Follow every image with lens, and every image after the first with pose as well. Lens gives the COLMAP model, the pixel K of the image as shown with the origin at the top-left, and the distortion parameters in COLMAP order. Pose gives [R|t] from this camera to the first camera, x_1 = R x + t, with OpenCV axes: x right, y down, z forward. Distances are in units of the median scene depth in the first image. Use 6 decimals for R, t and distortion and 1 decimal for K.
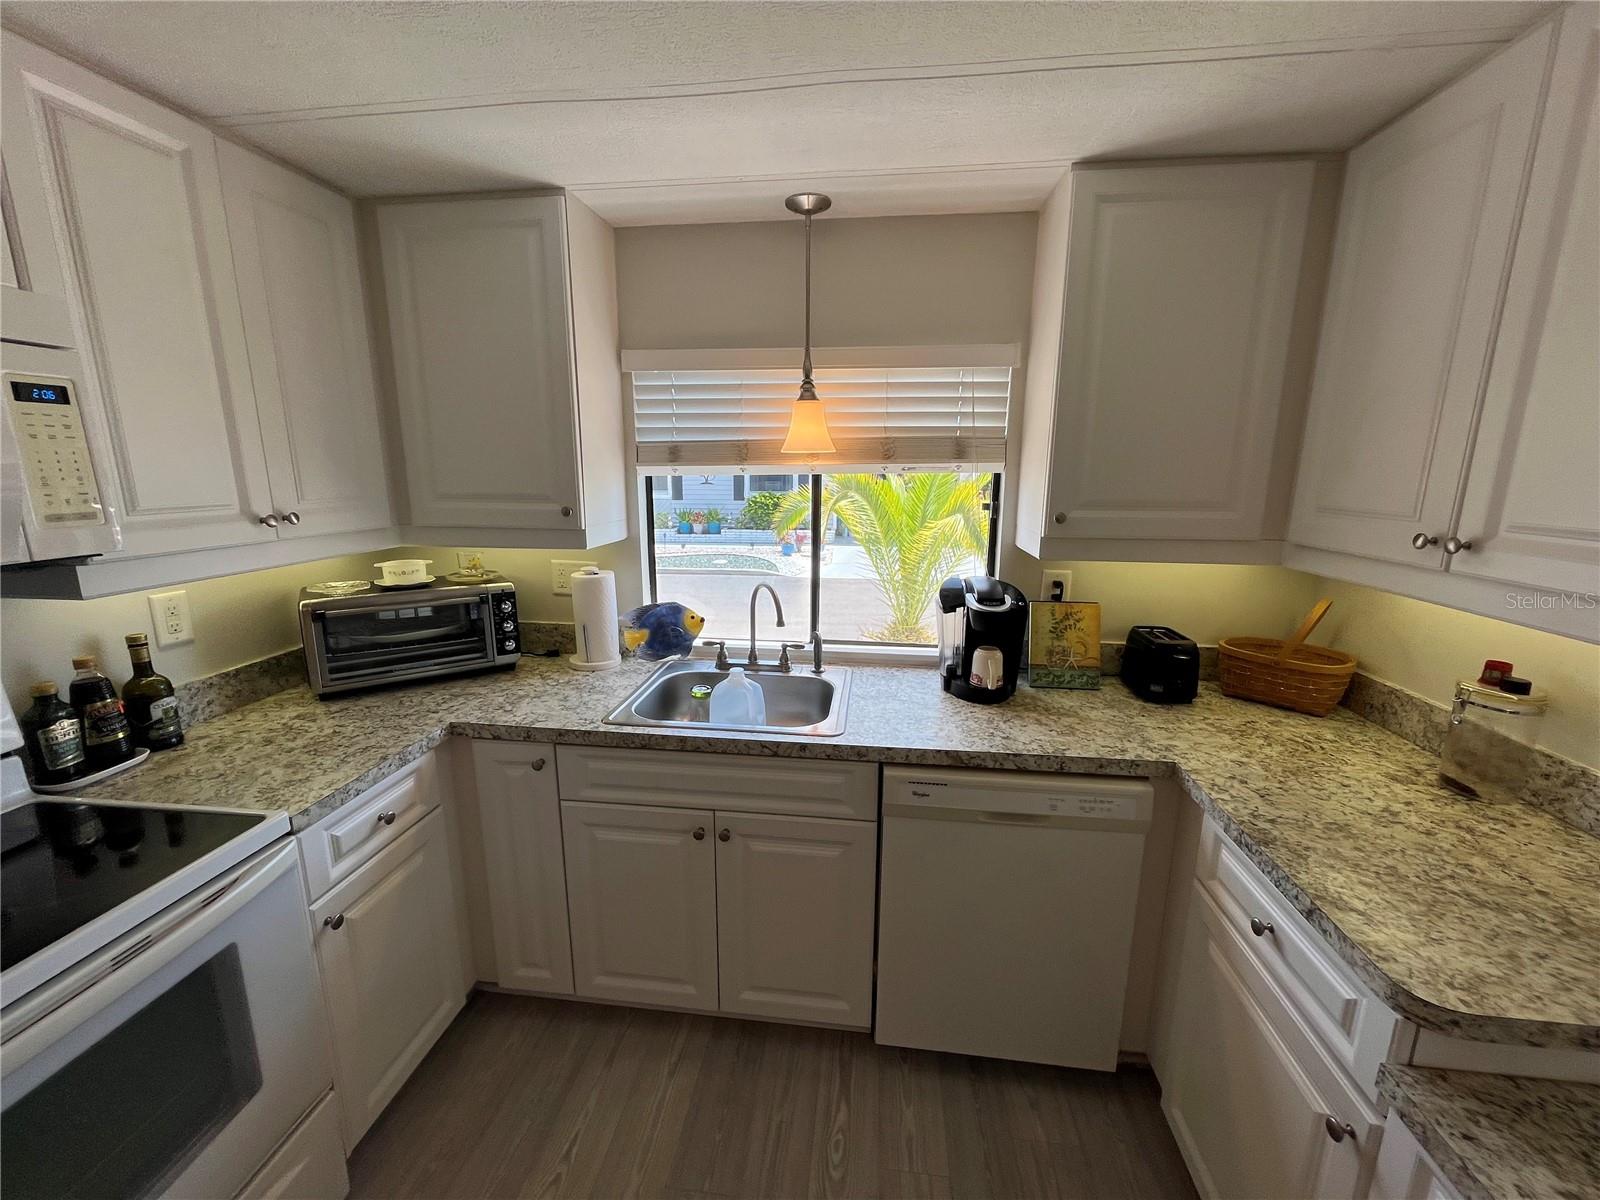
lens RADIAL K [[644.9, 0, 797.0], [0, 644.9, 599.6], [0, 0, 1]] dist [-0.002068, -0.000166]
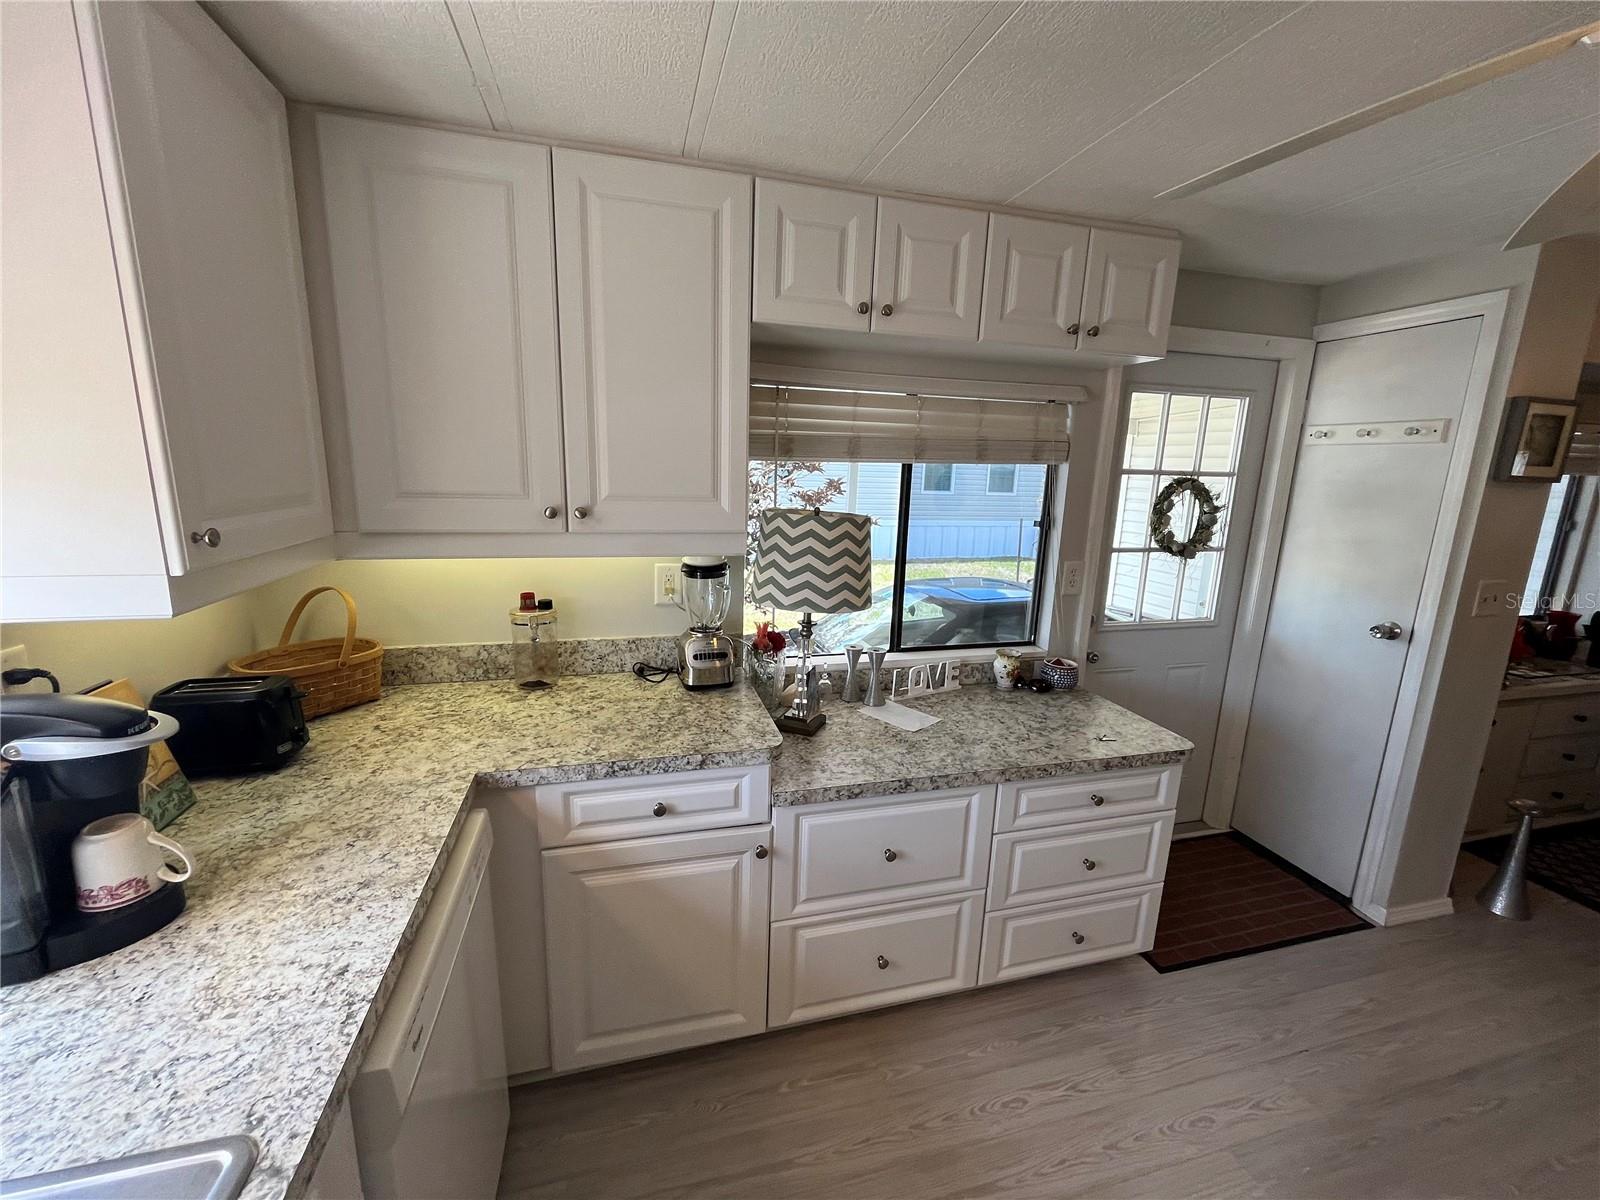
lens RADIAL K [[644.9, 0, 797.0], [0, 644.9, 599.6], [0, 0, 1]] dist [-0.002068, -0.000166]
pose [[-0.379086, -0.205044, 0.902359, -0.312440], [0.159235, 0.946141, 0.281888, -0.143905], [-0.911558, 0.250547, -0.326019, 0.673991]]
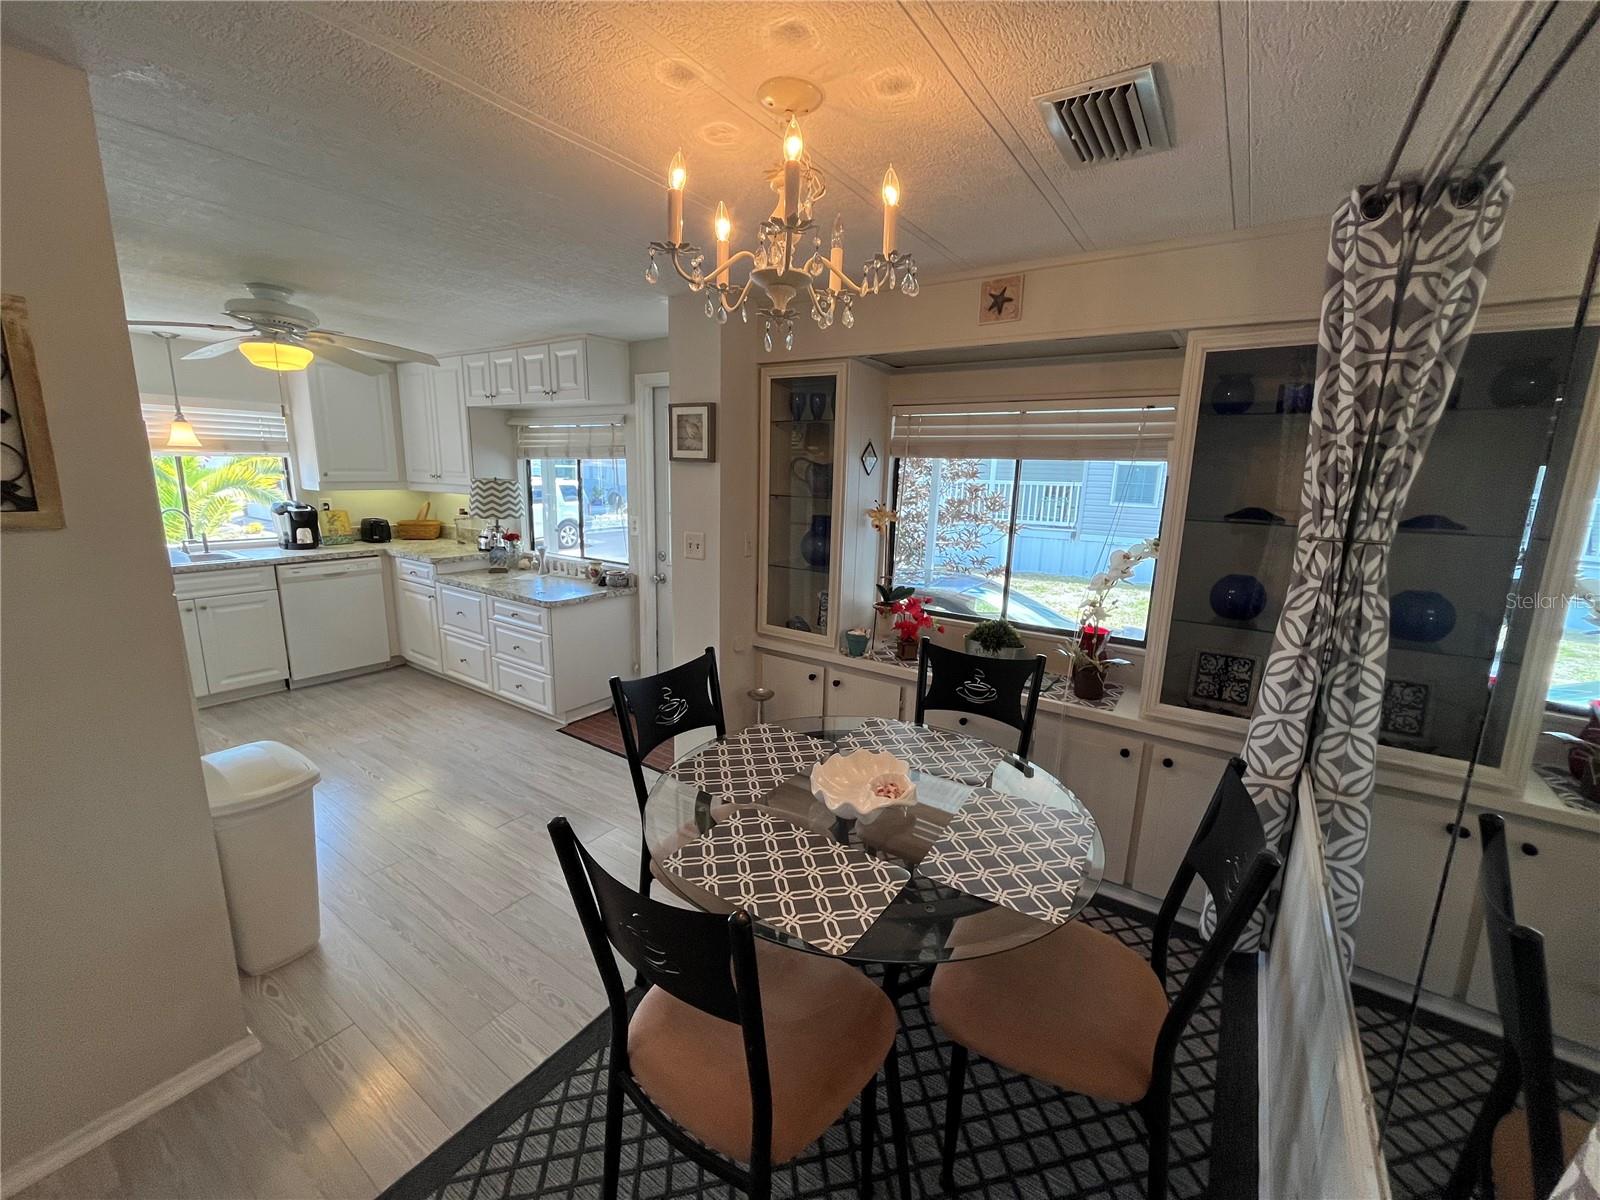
lens RADIAL K [[644.9, 0, 797.0], [0, 644.9, 599.6], [0, 0, 1]] dist [-0.002068, -0.000166]
pose [[0.460896, -0.169893, 0.871041, -1.080835], [0.157253, 0.981607, 0.108251, 0.392045], [-0.873411, 0.087081, 0.479135, -1.908251]]
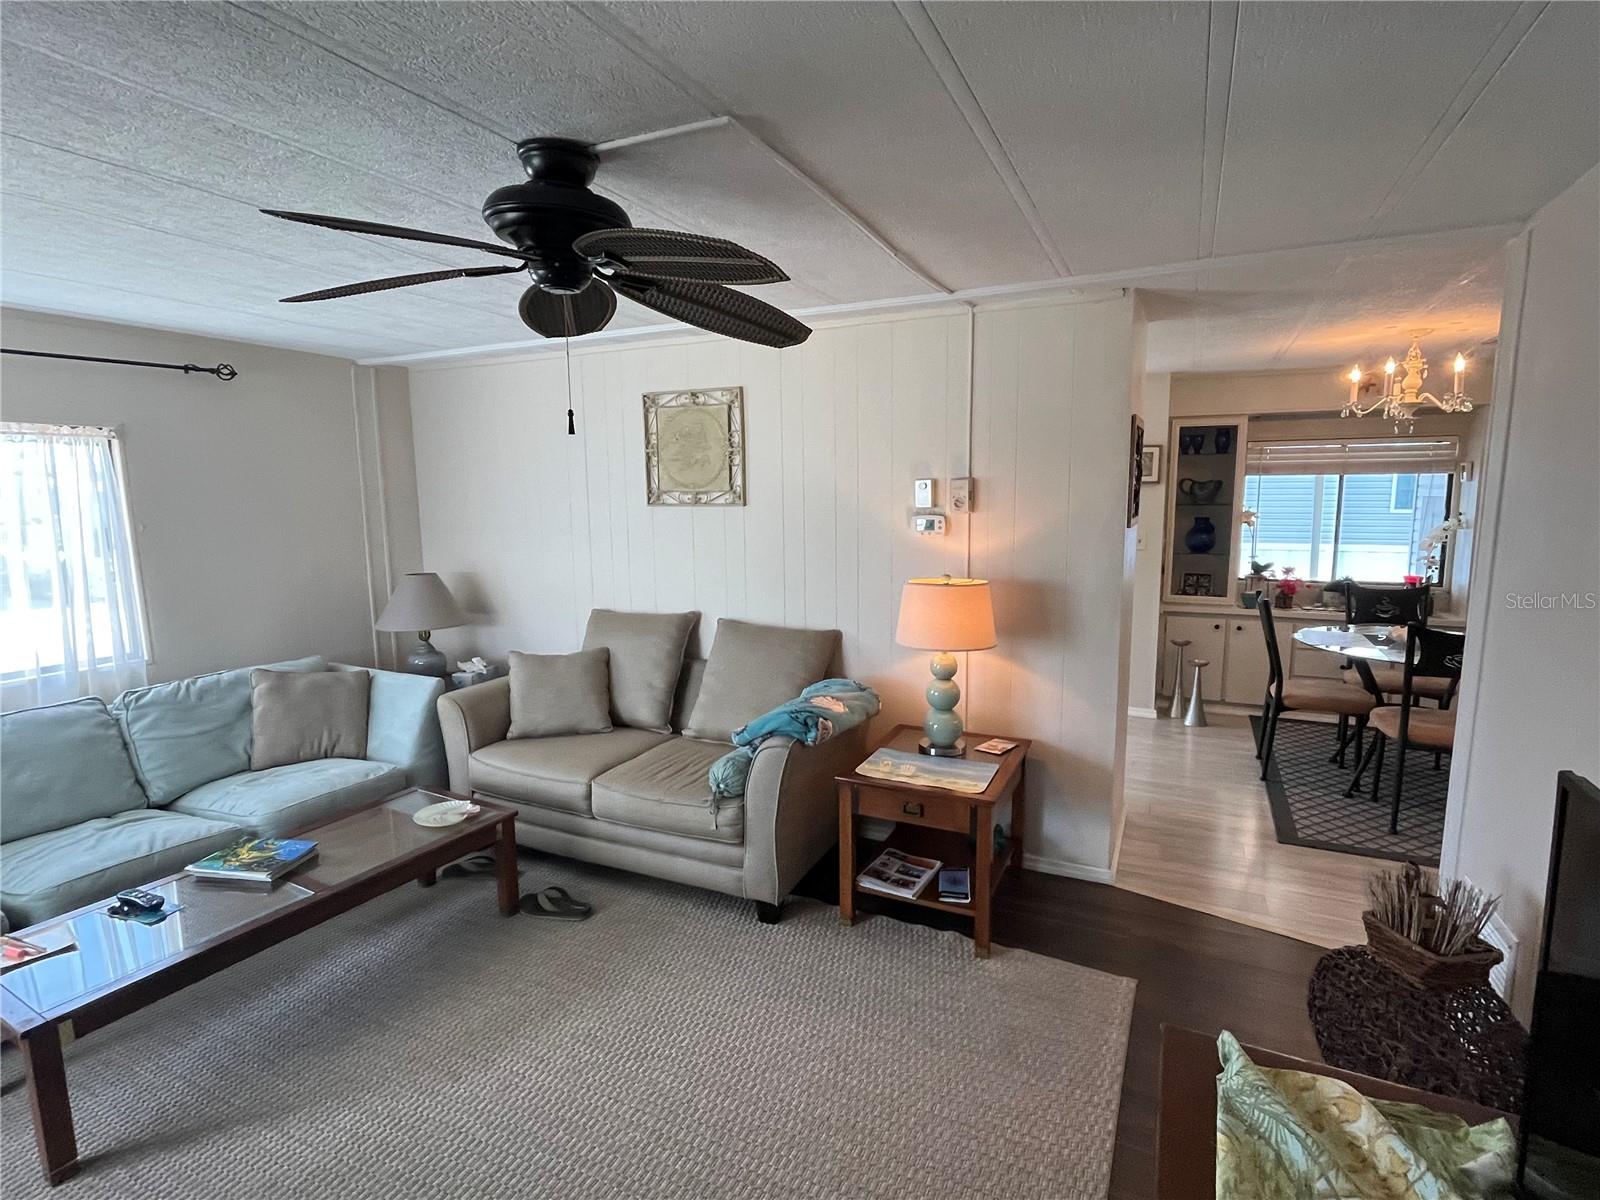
lens RADIAL K [[796.5, 0, 800.6], [0, 796.5, 599.0], [0, 0, 1]] dist [-0.002019, -0.000654]
pose [[0.316426, -0.140089, 0.938216, -2.961918], [0.205772, 0.975623, 0.076275, 0.117269], [-0.926031, 0.168923, 0.337538, -0.687843]]
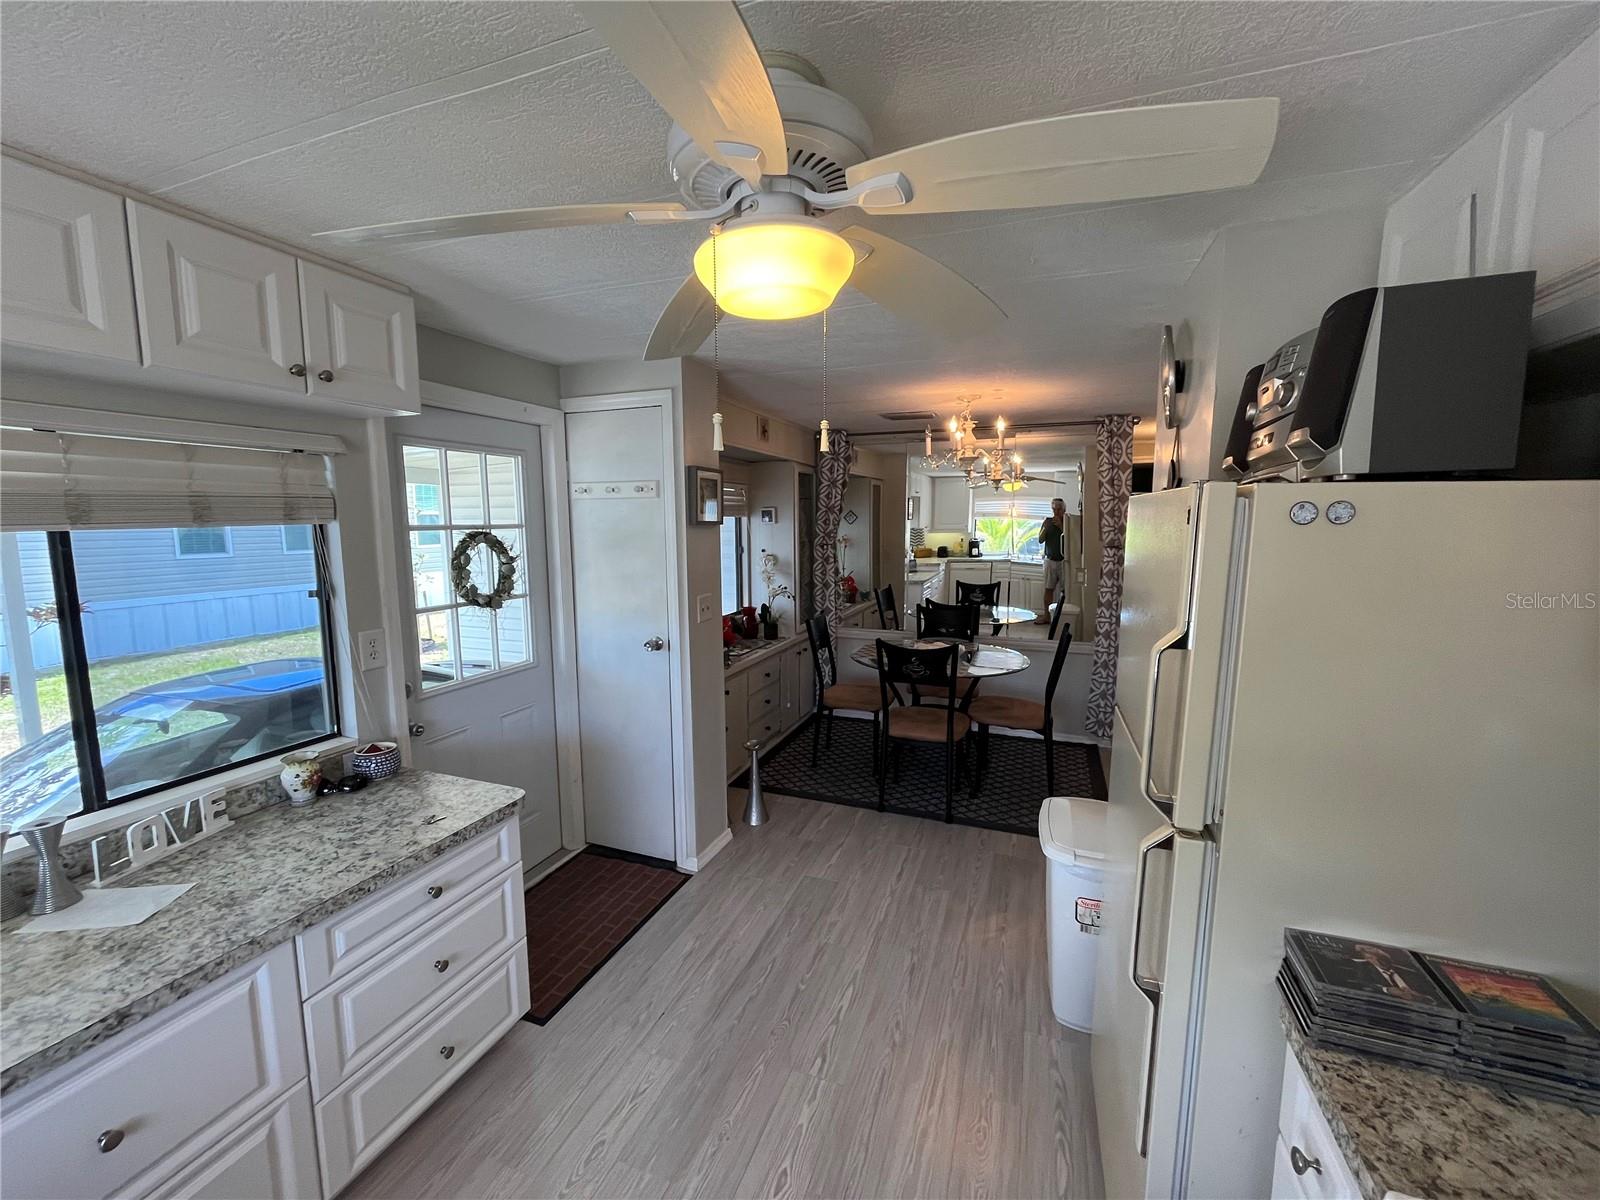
lens RADIAL K [[644.9, 0, 797.0], [0, 644.9, 599.6], [0, 0, 1]] dist [-0.002068, -0.000166]
pose [[-0.971543, -0.029591, 0.235006, -0.341526], [0.047924, 0.947087, 0.317378, -0.141369], [-0.231962, 0.319609, -0.918718, 0.576454]]
